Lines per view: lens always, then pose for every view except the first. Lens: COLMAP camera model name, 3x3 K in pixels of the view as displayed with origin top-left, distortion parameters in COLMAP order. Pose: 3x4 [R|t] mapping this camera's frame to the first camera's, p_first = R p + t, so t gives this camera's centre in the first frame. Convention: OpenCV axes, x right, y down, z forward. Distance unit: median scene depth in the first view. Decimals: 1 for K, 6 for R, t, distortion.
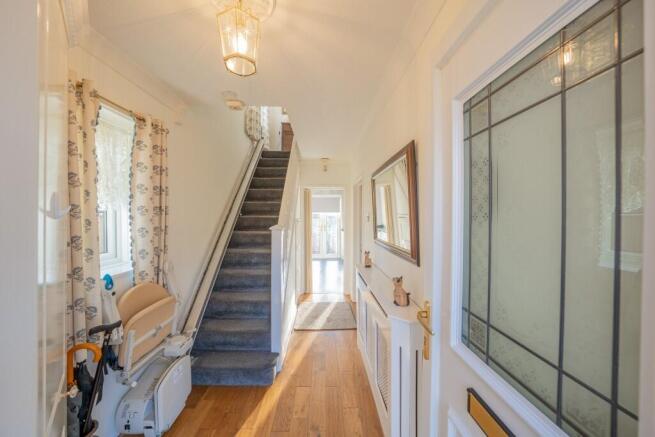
lens RADIAL K [[225.9, 0, 327.9], [0, 225.9, 216.2], [0, 0, 1]] dist [-0.011218, 0.000320]
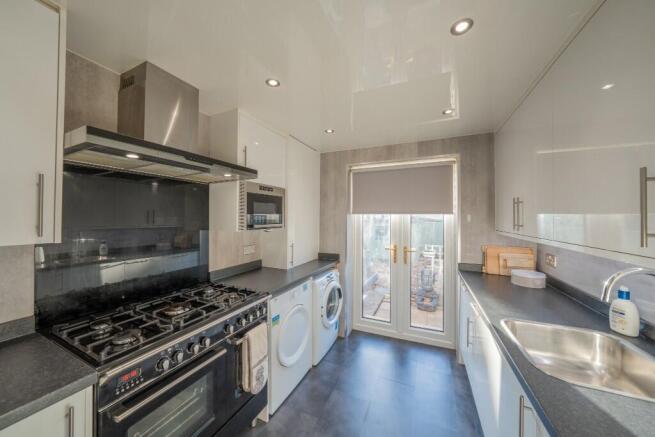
lens RADIAL K [[225.7, 0, 326.6], [0, 225.7, 213.6], [0, 0, 1]] dist [-0.025349, 0.000111]
pose [[0.894724, -0.002932, -0.446610, 0.035338], [-0.006055, 0.999807, -0.018693, -0.009481], [0.446578, 0.019429, 0.894533, 0.637721]]
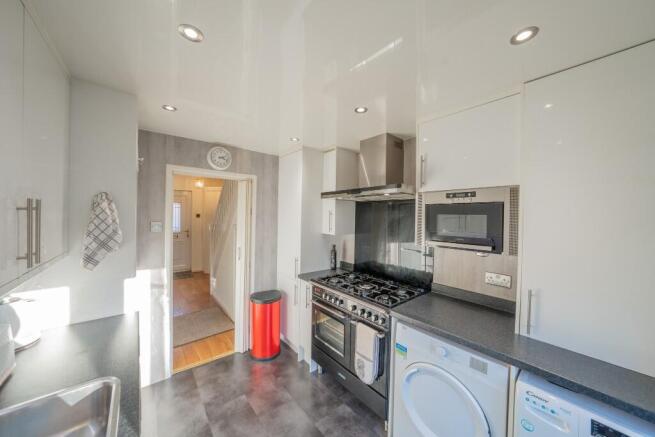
lens RADIAL K [[225.9, 0, 327.9], [0, 225.9, 216.2], [0, 0, 1]] dist [-0.011218, 0.000320]
pose [[-0.783232, -0.009428, -0.621658, 0.061954], [-0.023516, 0.999619, 0.014468, -0.024115], [0.621285, 0.025951, -0.783155, 0.916152]]
